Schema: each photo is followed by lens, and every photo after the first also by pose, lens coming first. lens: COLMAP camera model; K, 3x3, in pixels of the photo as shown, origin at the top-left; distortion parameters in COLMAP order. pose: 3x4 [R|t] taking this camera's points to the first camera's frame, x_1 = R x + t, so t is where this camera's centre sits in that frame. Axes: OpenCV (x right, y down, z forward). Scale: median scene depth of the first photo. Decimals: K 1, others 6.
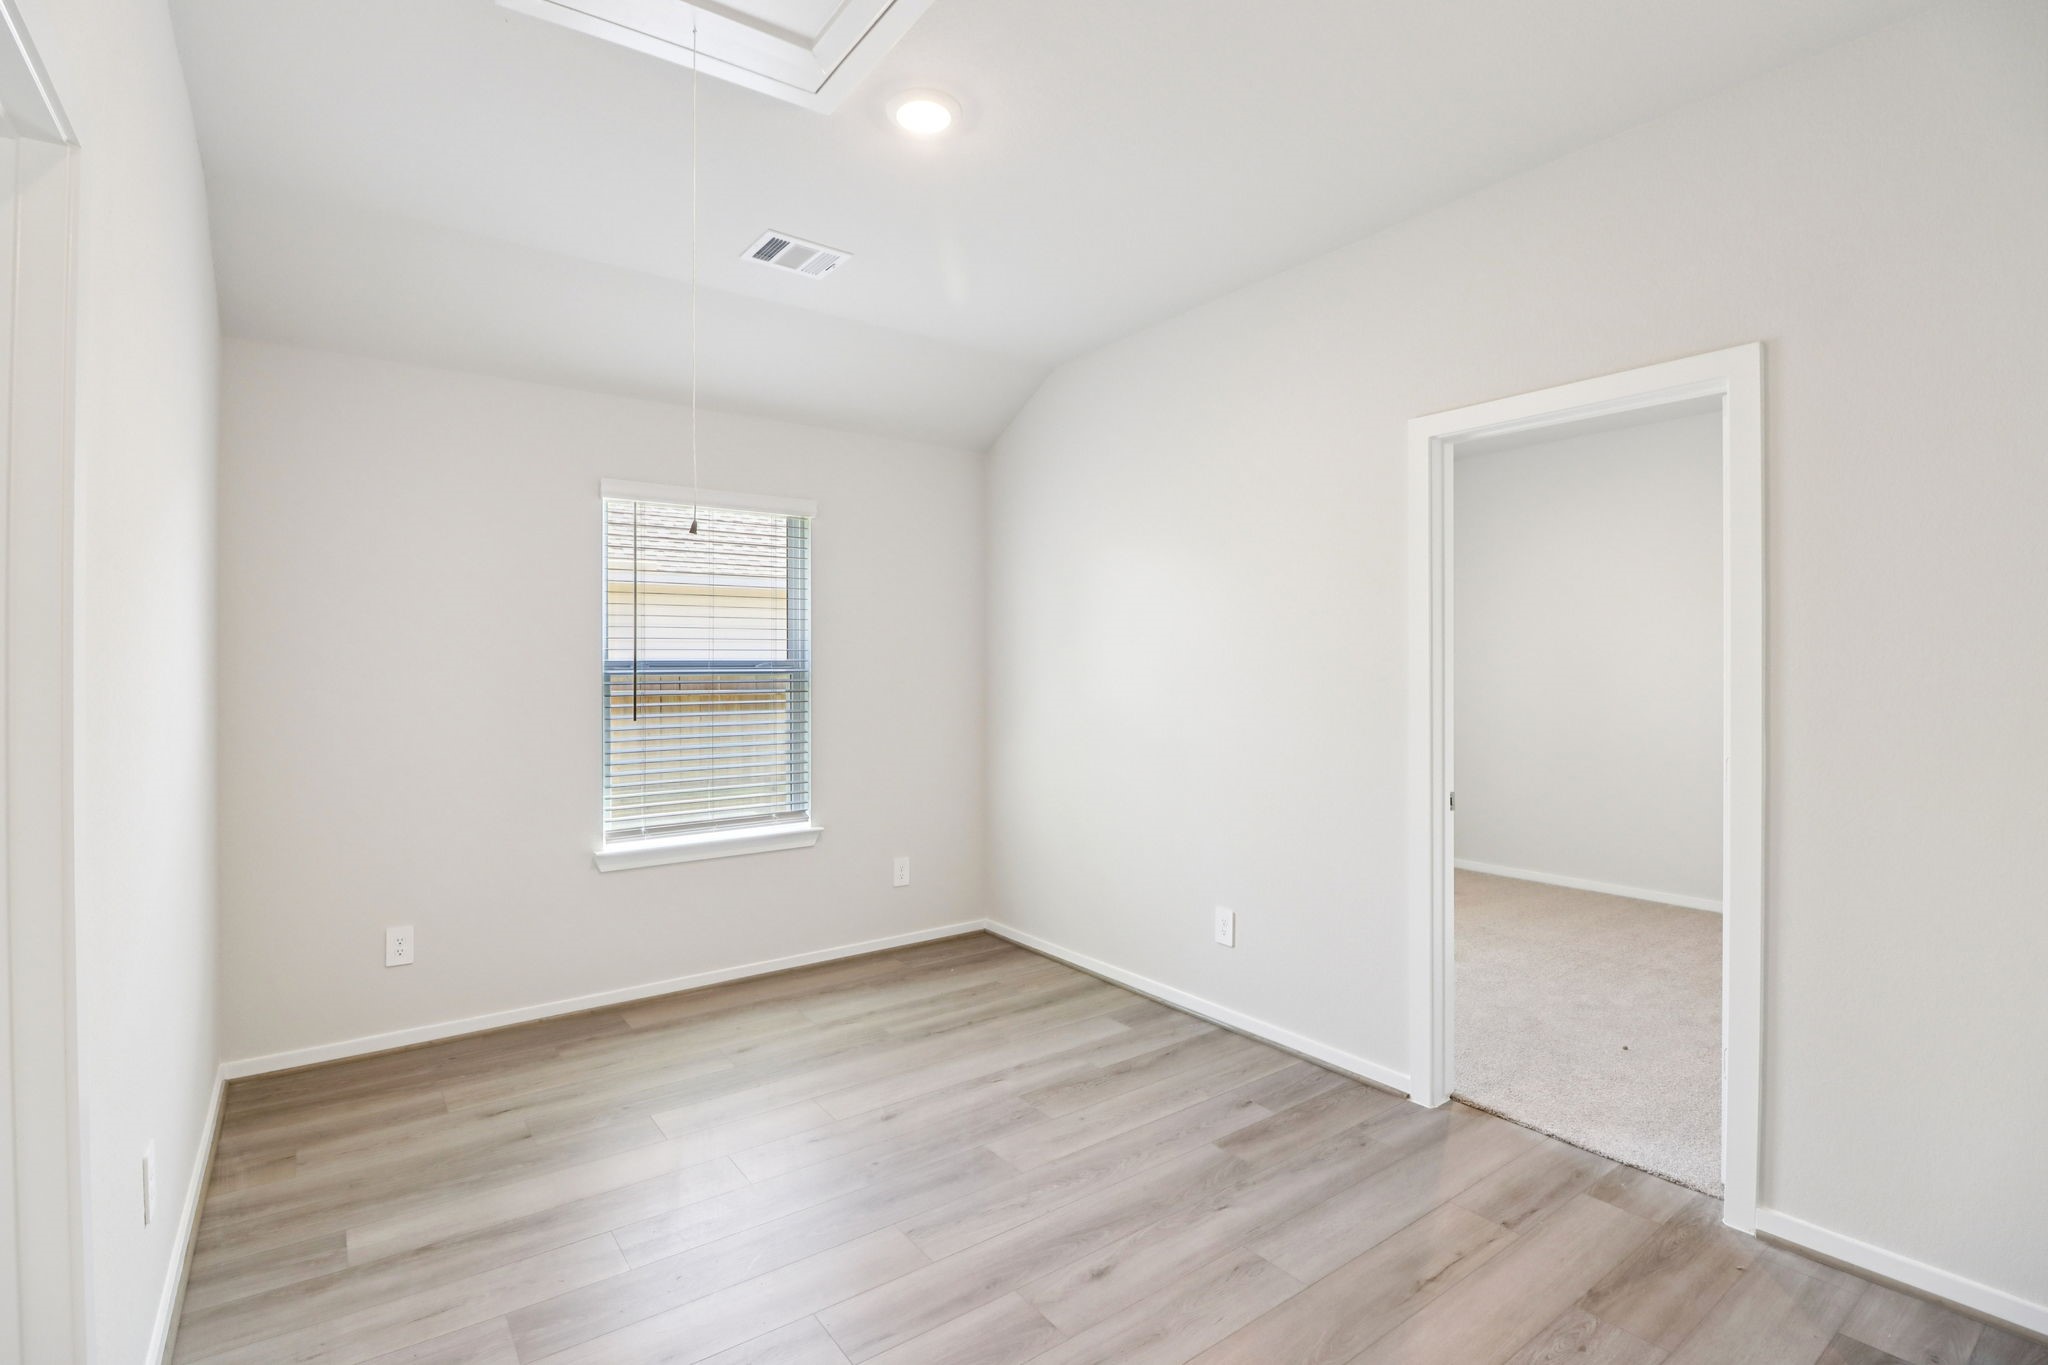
lens RADIAL K [[962.6, 0, 1031.6], [0, 962.6, 664.1], [0, 0, 1]] dist [-0.003251, -0.008871]
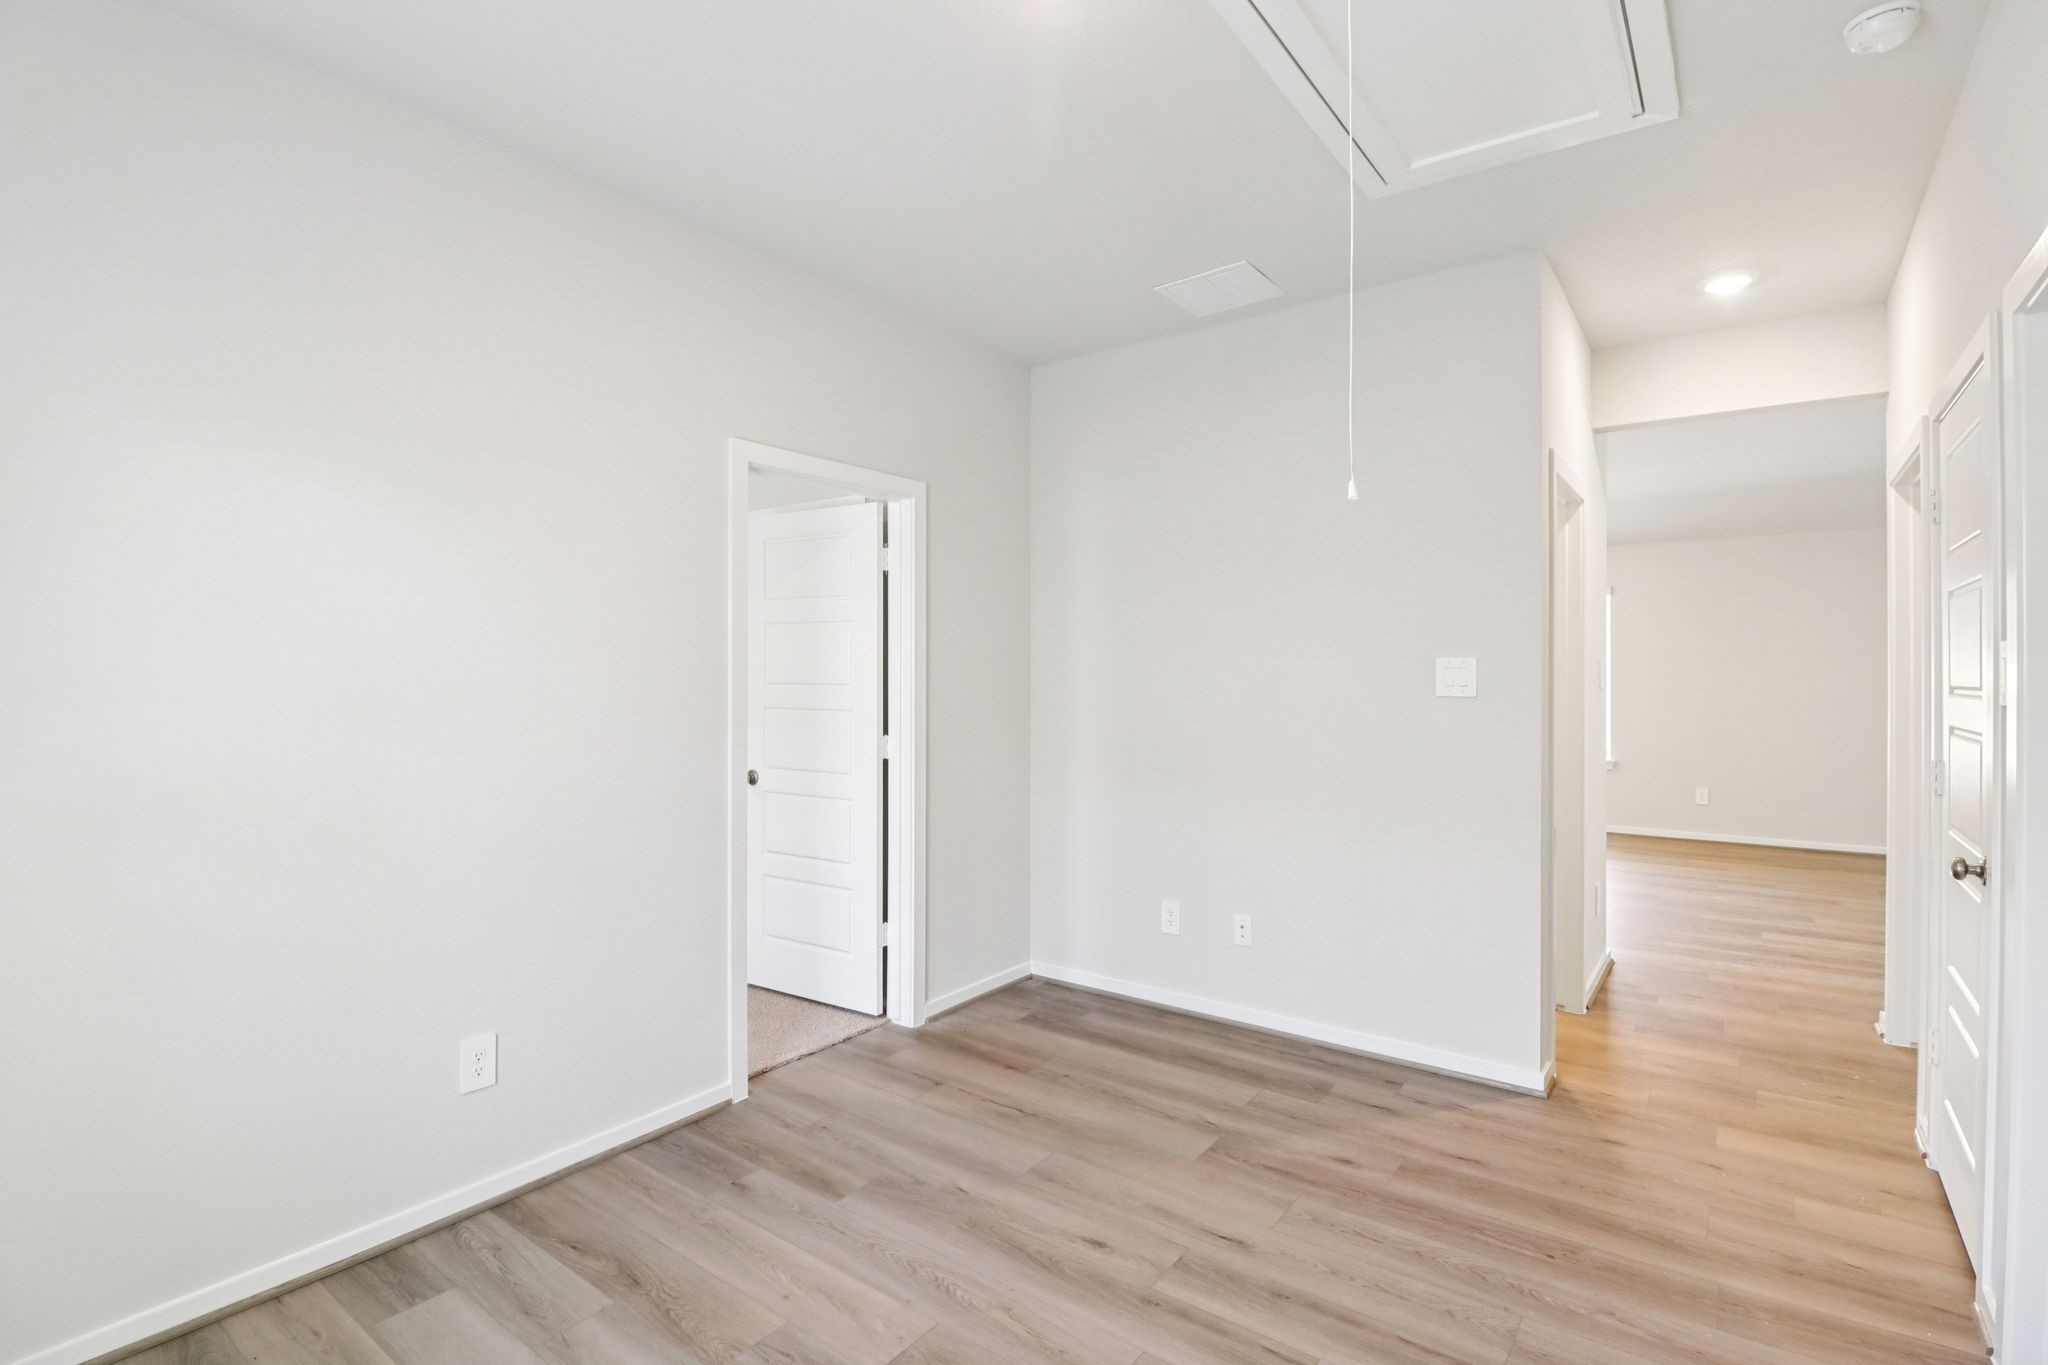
lens RADIAL K [[962.6, 0, 1031.6], [0, 962.6, 664.1], [0, 0, 1]] dist [-0.003251, -0.008871]
pose [[-0.291130, 0.015016, 0.956566, -0.889028], [-0.000378, 0.999875, -0.015811, 0.007133], [-0.956683, -0.004965, -0.291088, 1.310455]]
